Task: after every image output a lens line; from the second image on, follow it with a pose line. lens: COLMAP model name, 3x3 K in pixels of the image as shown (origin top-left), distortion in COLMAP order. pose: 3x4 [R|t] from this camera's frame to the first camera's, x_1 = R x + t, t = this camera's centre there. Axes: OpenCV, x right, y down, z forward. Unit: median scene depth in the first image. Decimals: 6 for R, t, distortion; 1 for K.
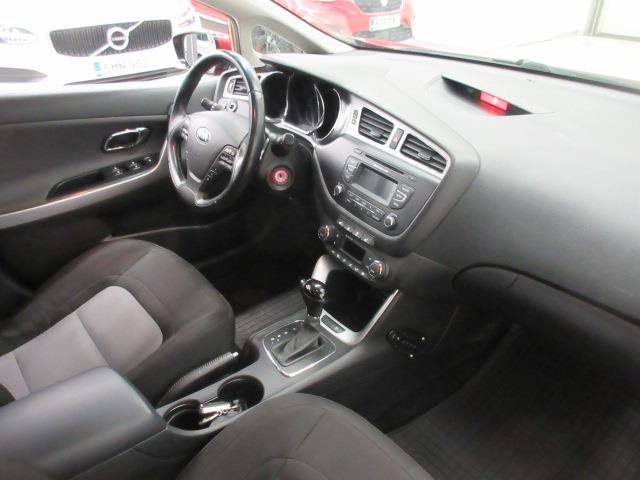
lens RADIAL K [[503.9, 0, 320.0], [0, 503.9, 240.0], [0, 0, 1]] dist [0.006384, -0.004195]
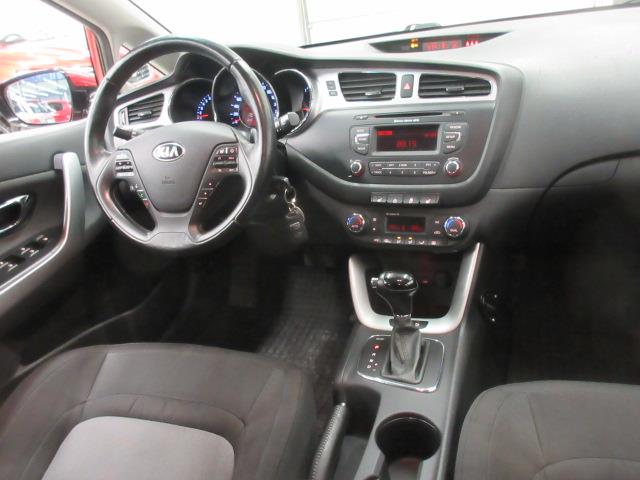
lens RADIAL K [[503.9, 0, 320.0], [0, 503.9, 240.0], [0, 0, 1]] dist [0.006384, -0.004195]
pose [[0.839222, -0.324542, 0.436324, -0.433369], [0.385315, 0.921084, -0.056000, 0.035973], [-0.383717, 0.215119, 0.898045, 0.313248]]
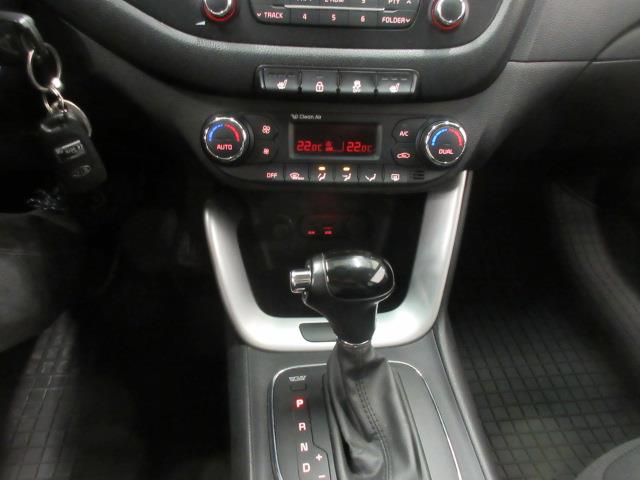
lens RADIAL K [[503.9, 0, 320.0], [0, 503.9, 240.0], [0, 0, 1]] dist [0.006384, -0.004195]
pose [[0.554620, -0.506351, 0.660306, -0.241315], [0.396573, 0.858468, 0.325211, -0.046048], [-0.731523, 0.081491, 0.676929, 0.763040]]
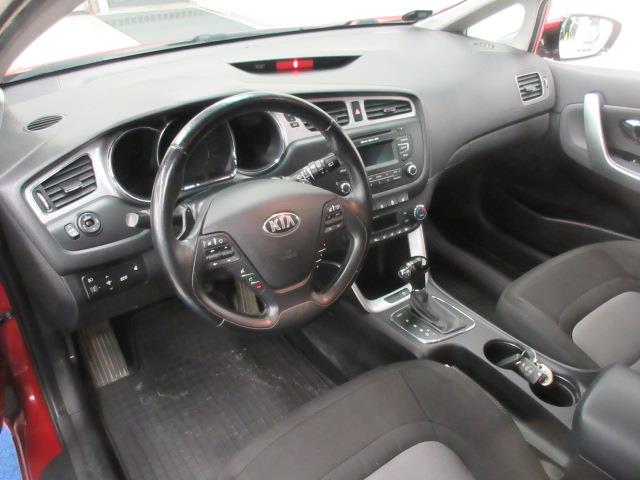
lens RADIAL K [[503.9, 0, 320.0], [0, 503.9, 240.0], [0, 0, 1]] dist [0.006384, -0.004195]
pose [[0.066534, -0.533646, 0.843086, -0.848880], [0.513583, 0.742747, 0.429604, -0.474812], [-0.855456, 0.404412, 0.323490, 0.806461]]
